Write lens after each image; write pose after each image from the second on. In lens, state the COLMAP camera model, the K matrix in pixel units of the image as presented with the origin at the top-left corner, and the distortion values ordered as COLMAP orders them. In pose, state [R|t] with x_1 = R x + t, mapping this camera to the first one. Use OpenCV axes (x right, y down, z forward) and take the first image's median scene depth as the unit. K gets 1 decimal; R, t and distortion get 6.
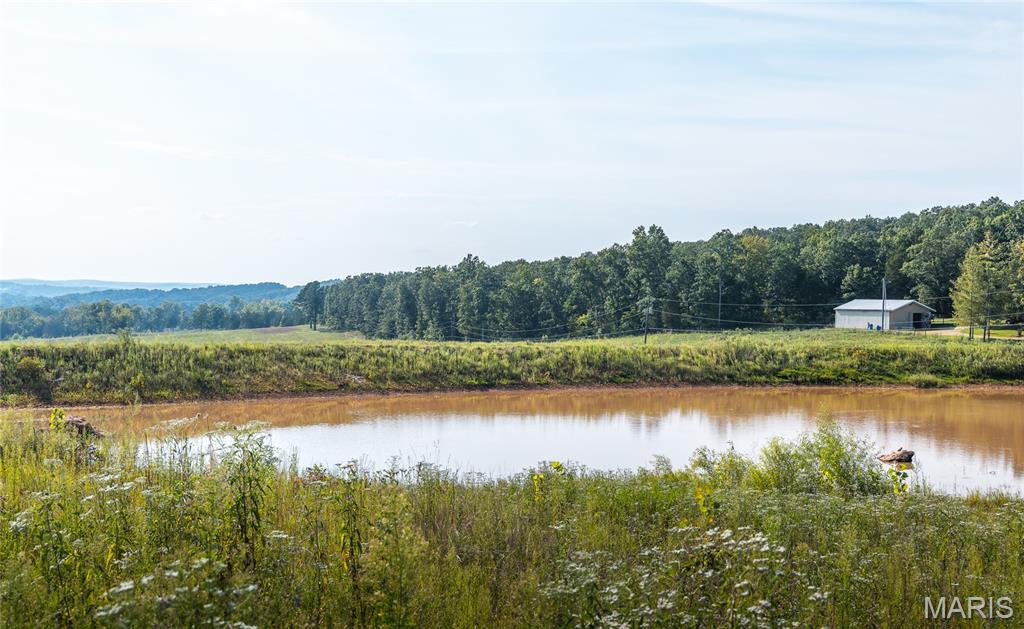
lens RADIAL K [[1197.7, 0, 512.0], [0, 1197.7, 314.5], [0, 0, 1]] dist [0.085296, 0.008247]
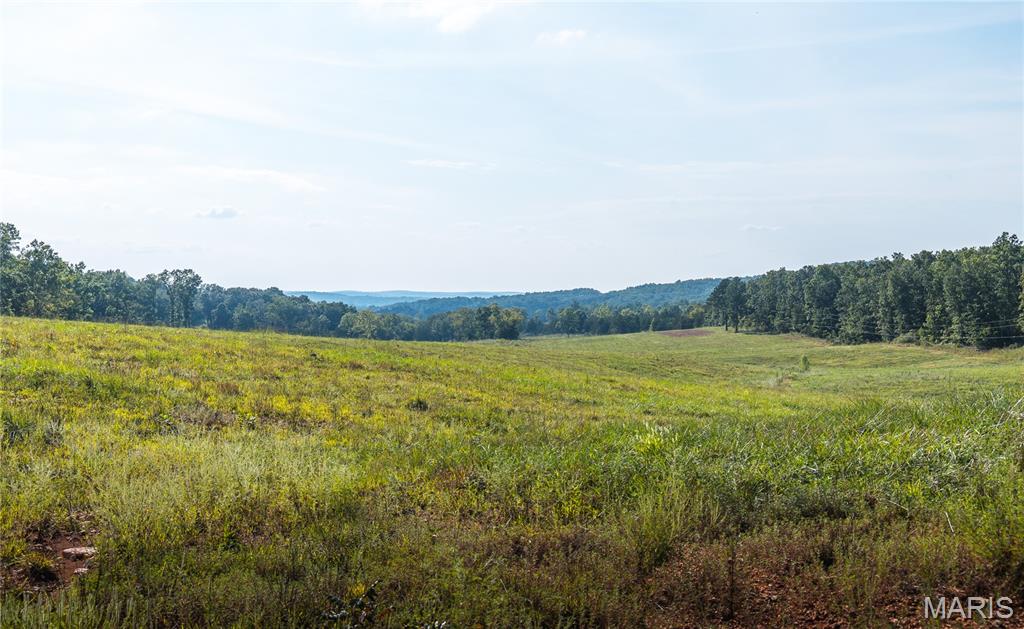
lens RADIAL K [[1173.2, 0, 516.6], [0, 1173.2, 355.7], [0, 0, 1]] dist [0.083916, 0.000223]
pose [[0.972136, -0.004186, -0.234379, -0.195563], [0.011278, 0.999518, 0.028928, 0.005425], [0.234145, -0.030765, 0.971715, 0.191855]]
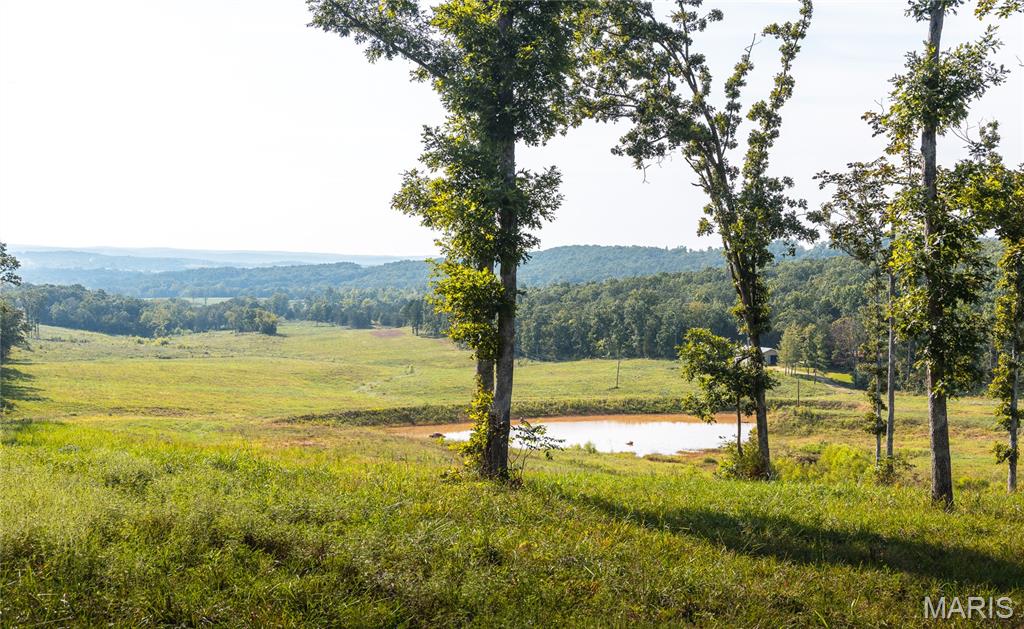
lens RADIAL K [[1173.2, 0, 516.6], [0, 1173.2, 355.7], [0, 0, 1]] dist [0.083916, 0.000223]
pose [[0.999057, 0.001564, -0.043396, 0.016841], [0.001253, 0.997896, 0.064818, -0.085409], [0.043406, -0.064811, 0.996953, -0.583587]]
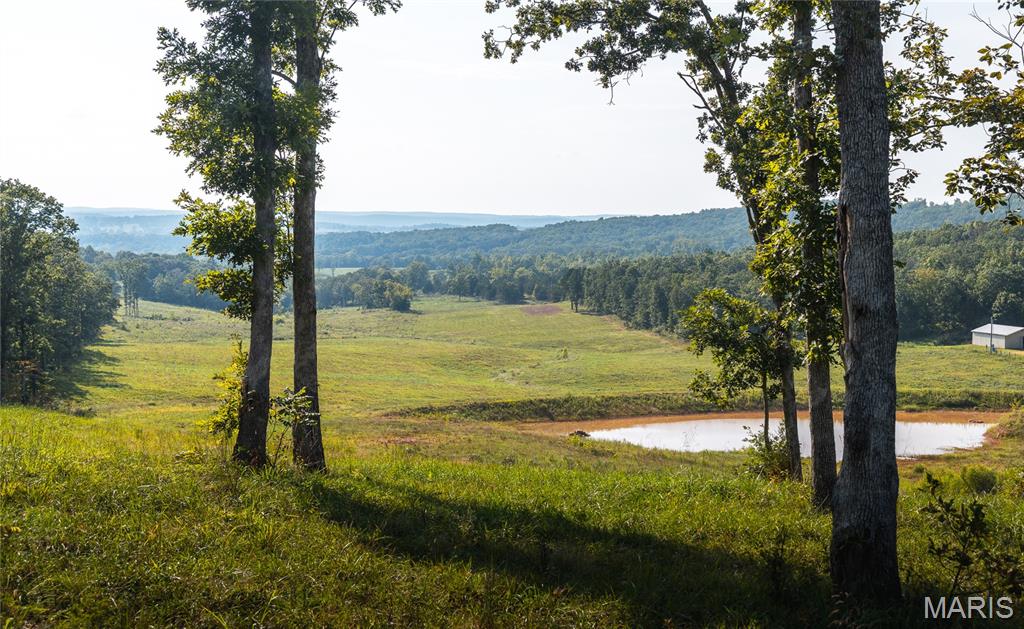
lens RADIAL K [[1440.1, 0, 512.0], [0, 1440.1, 314.5], [0, 0, 1]] dist [0.115821, 0.002447]
pose [[0.983697, 0.000015, -0.179832, 0.034654], [0.008777, 0.998804, 0.048092, -0.084120], [0.179618, -0.048887, 0.982521, -0.580473]]
